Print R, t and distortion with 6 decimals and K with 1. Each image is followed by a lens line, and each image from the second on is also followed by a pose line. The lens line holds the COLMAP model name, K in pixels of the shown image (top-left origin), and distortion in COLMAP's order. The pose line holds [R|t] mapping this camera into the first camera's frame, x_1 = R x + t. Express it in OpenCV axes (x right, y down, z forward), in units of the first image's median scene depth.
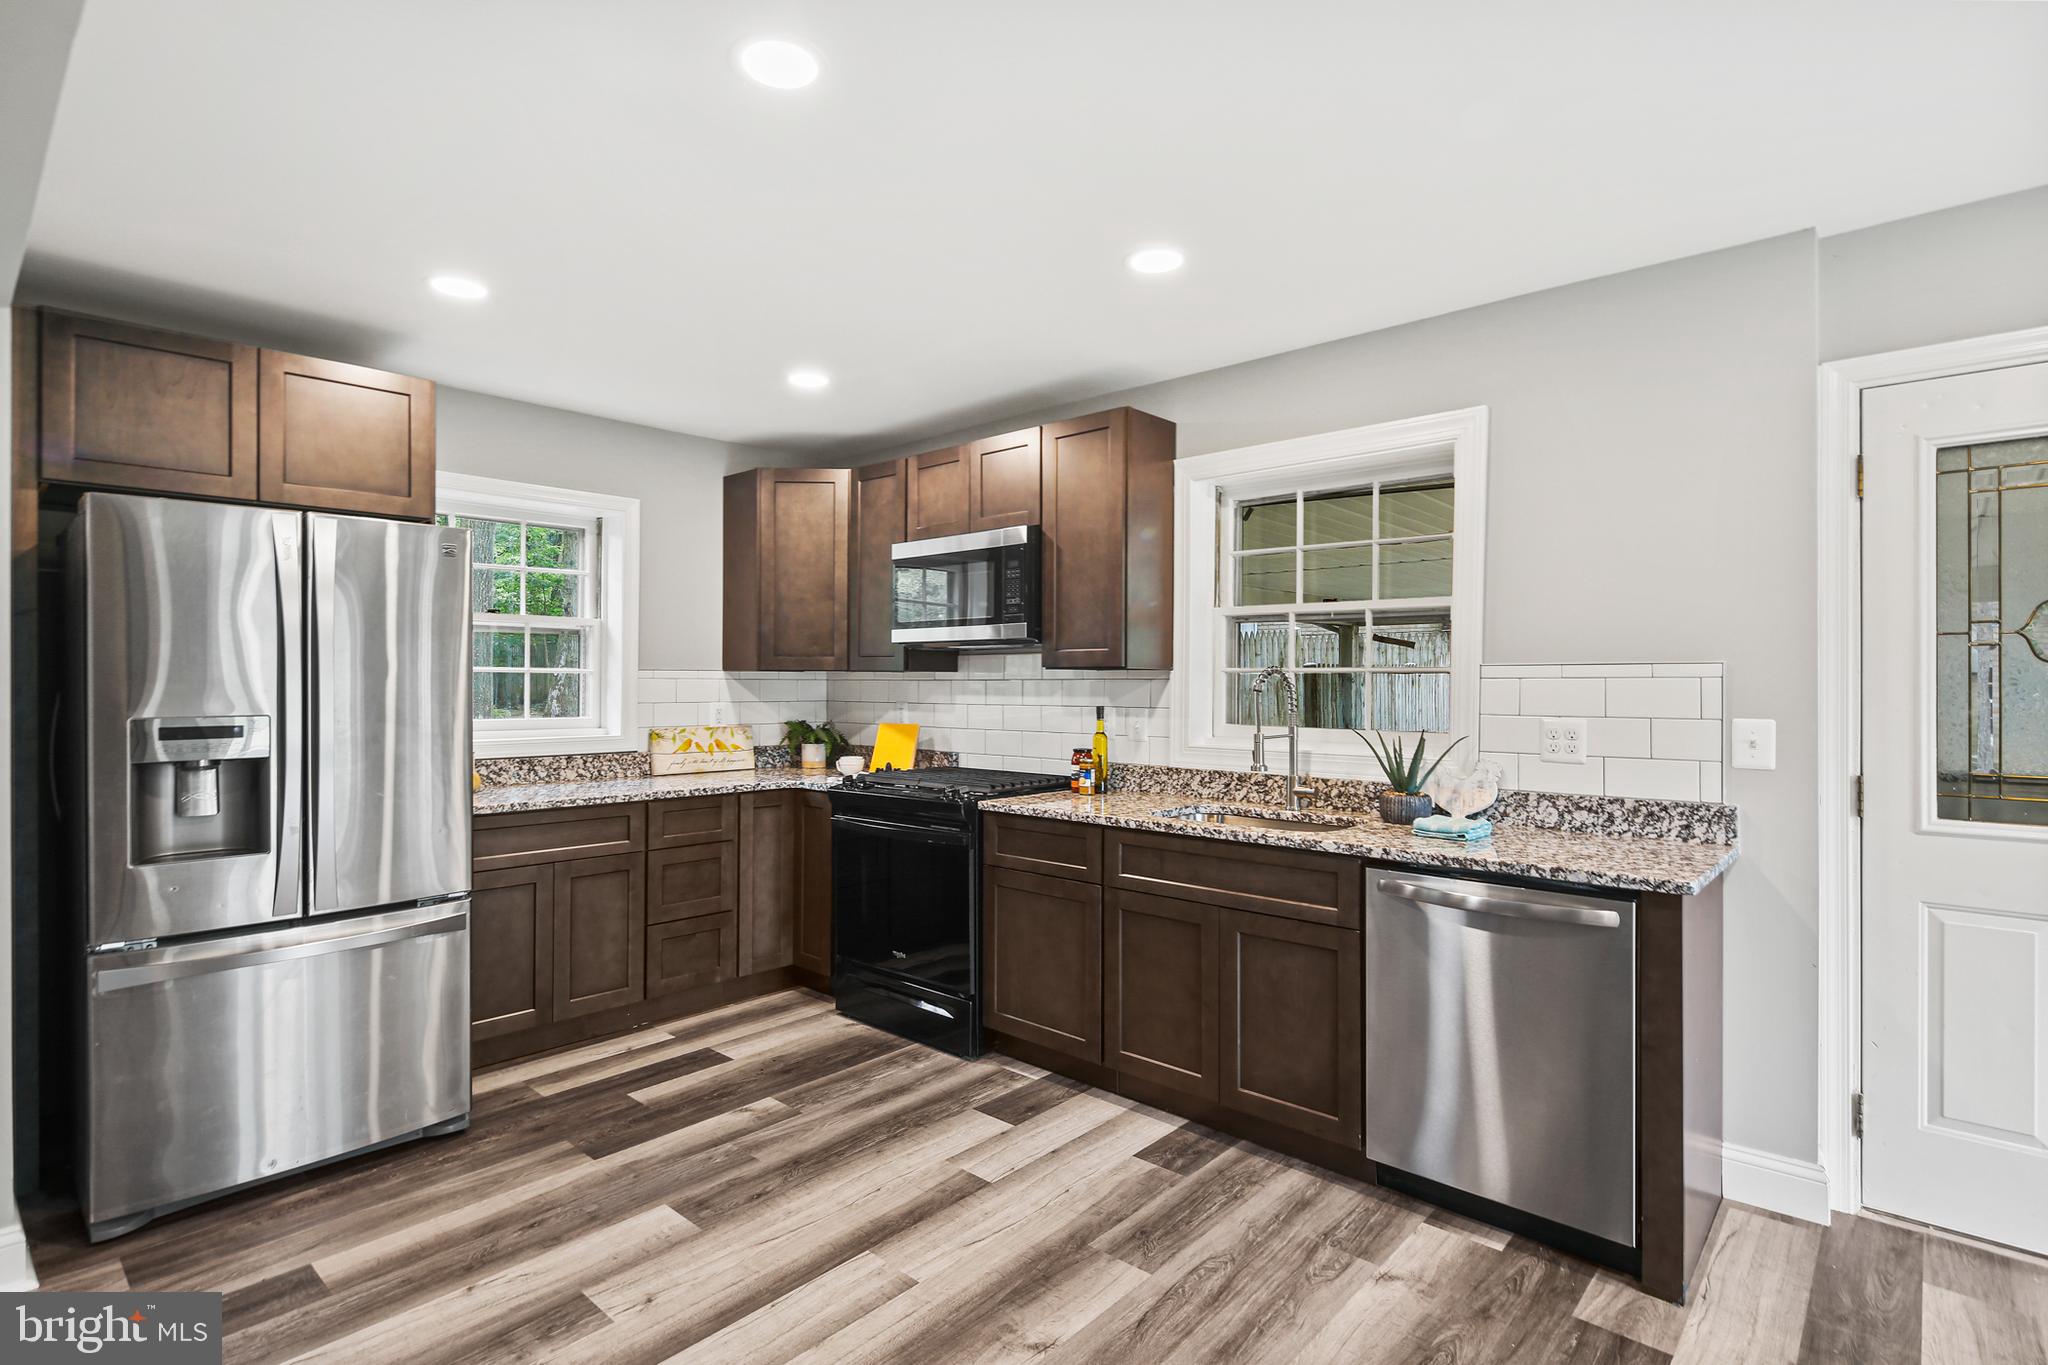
lens RADIAL K [[997.9, 0, 1012.3], [0, 997.9, 676.1], [0, 0, 1]] dist [0.002710, -0.003514]
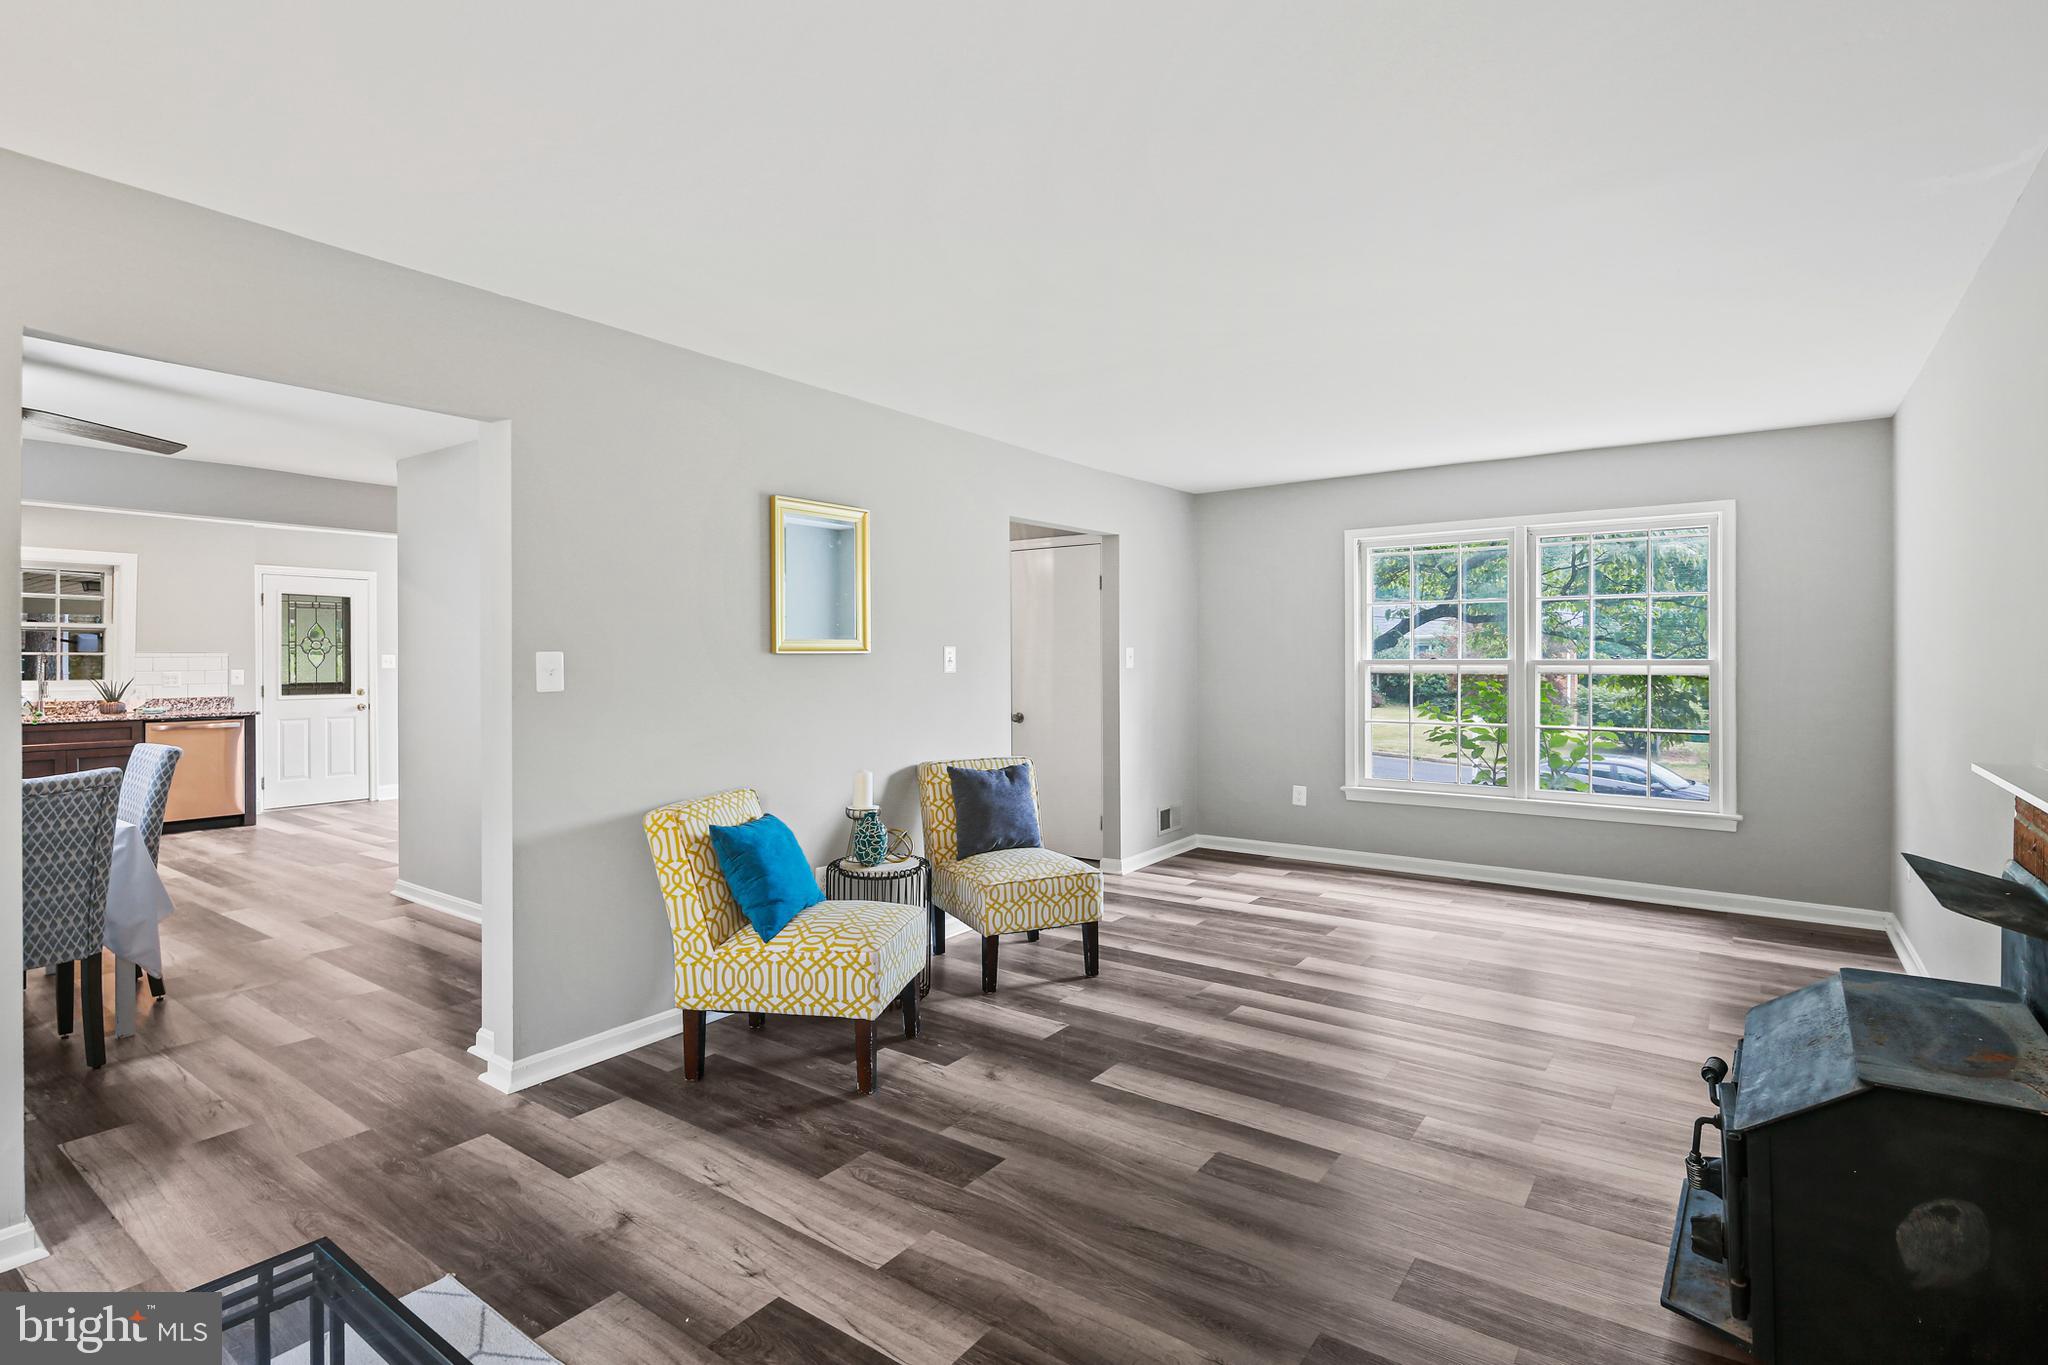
lens RADIAL K [[997.9, 0, 1027.3], [0, 997.9, 664.3], [0, 0, 1]] dist [0.002710, -0.003514]
pose [[-0.107421, -0.007767, 0.994183, -2.150761], [-0.004214, 0.999964, 0.007357, -0.008527], [-0.994205, -0.003399, -0.107450, -0.945485]]
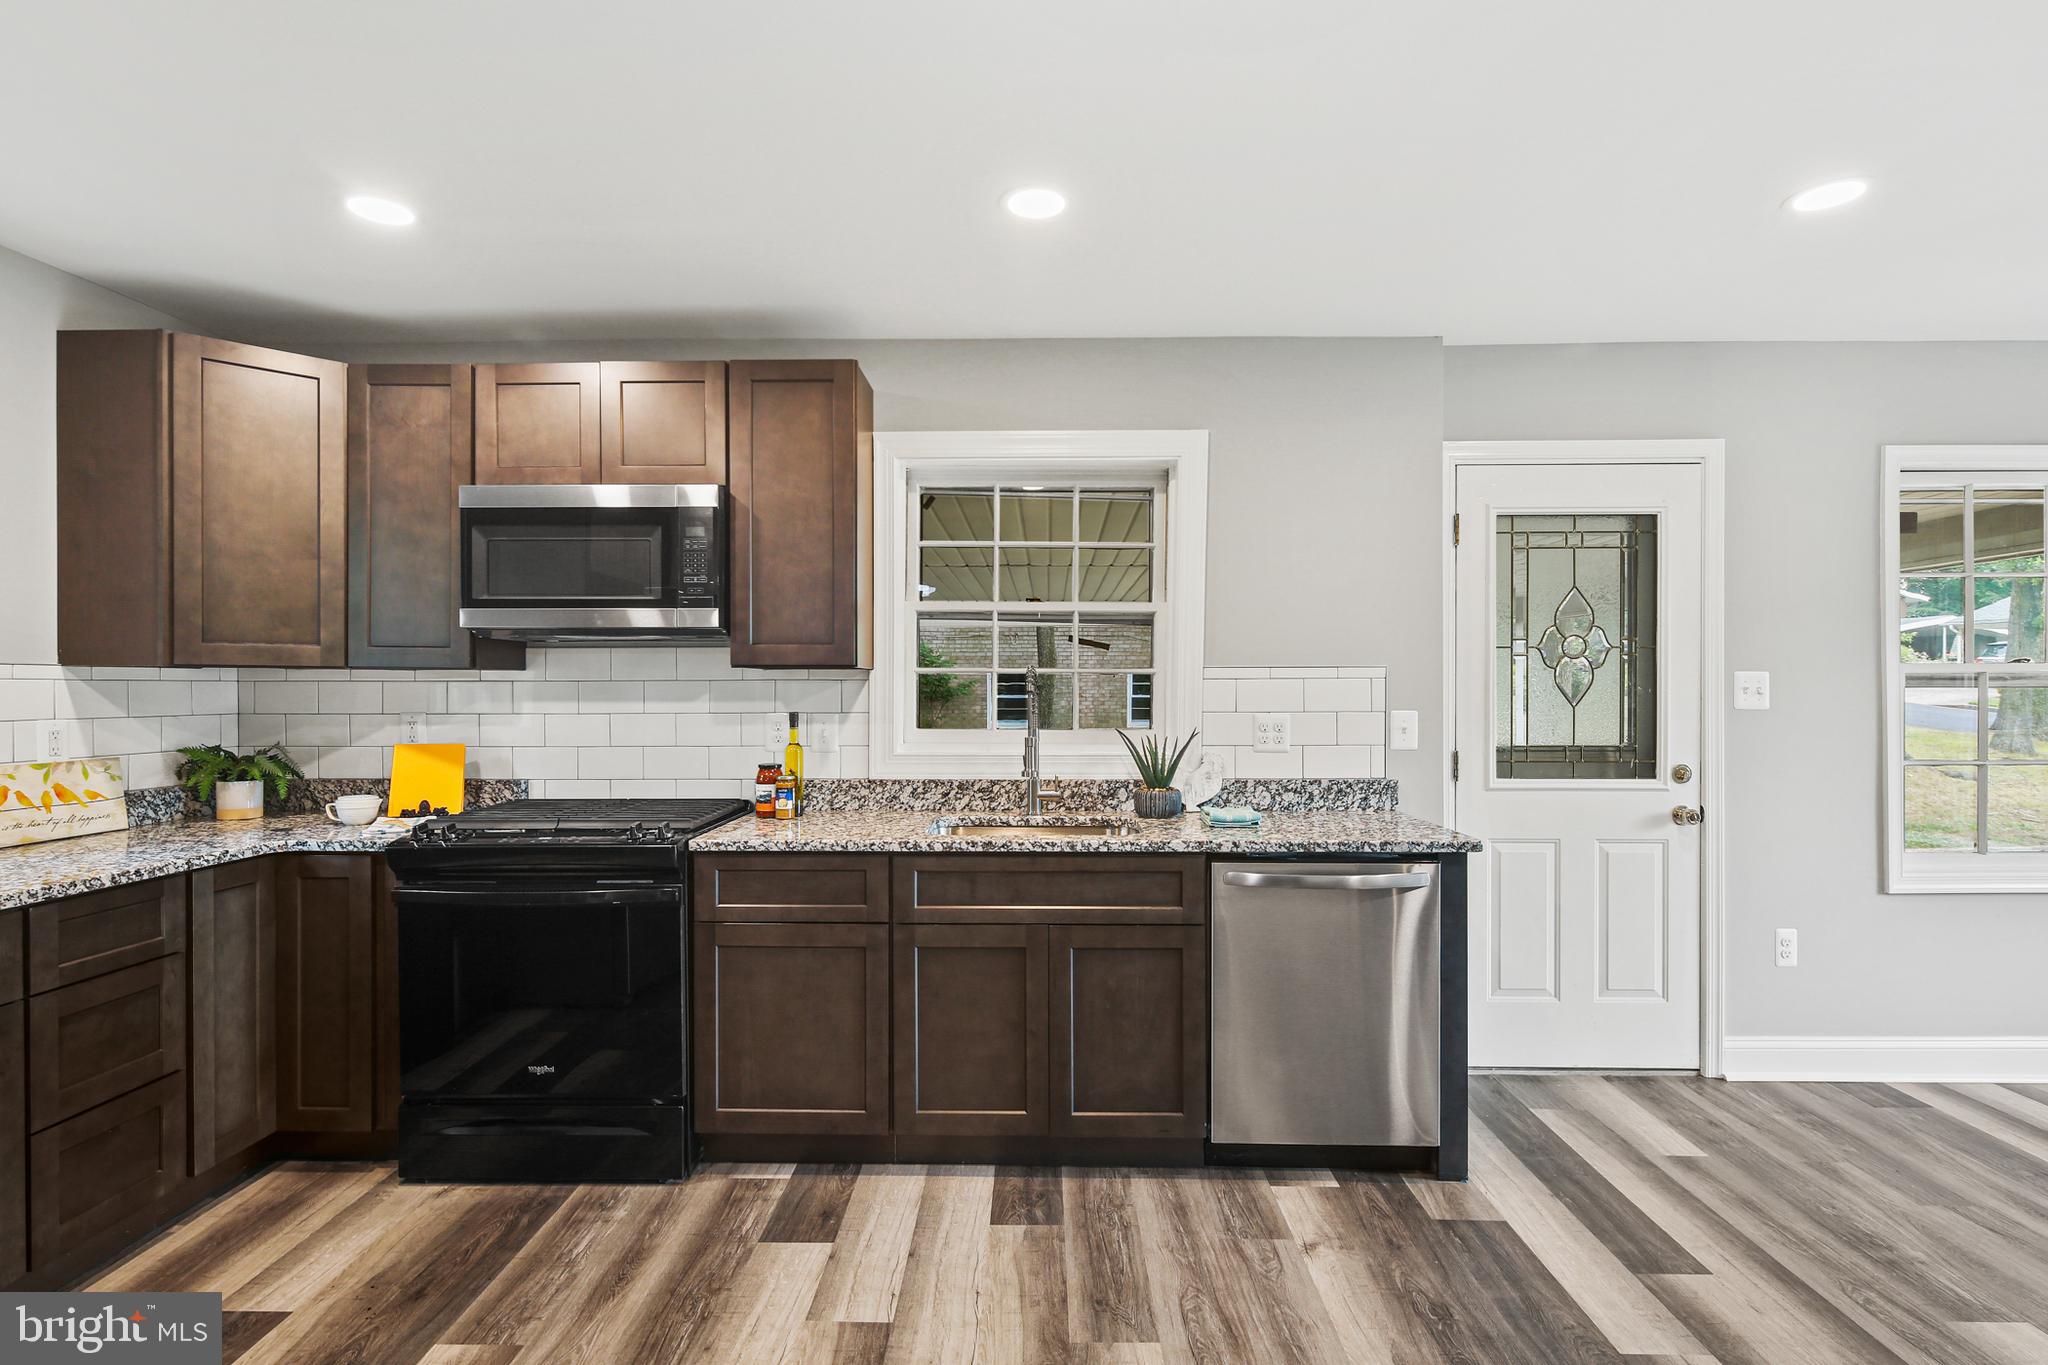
lens RADIAL K [[997.9, 0, 1027.2], [0, 997.9, 692.4], [0, 0, 1]] dist [0.002710, -0.003514]
pose [[0.750135, -0.007619, 0.661241, -0.359242], [-0.001483, 0.999912, 0.013204, 0.002548], [-0.661283, -0.010886, 0.750058, 0.274908]]
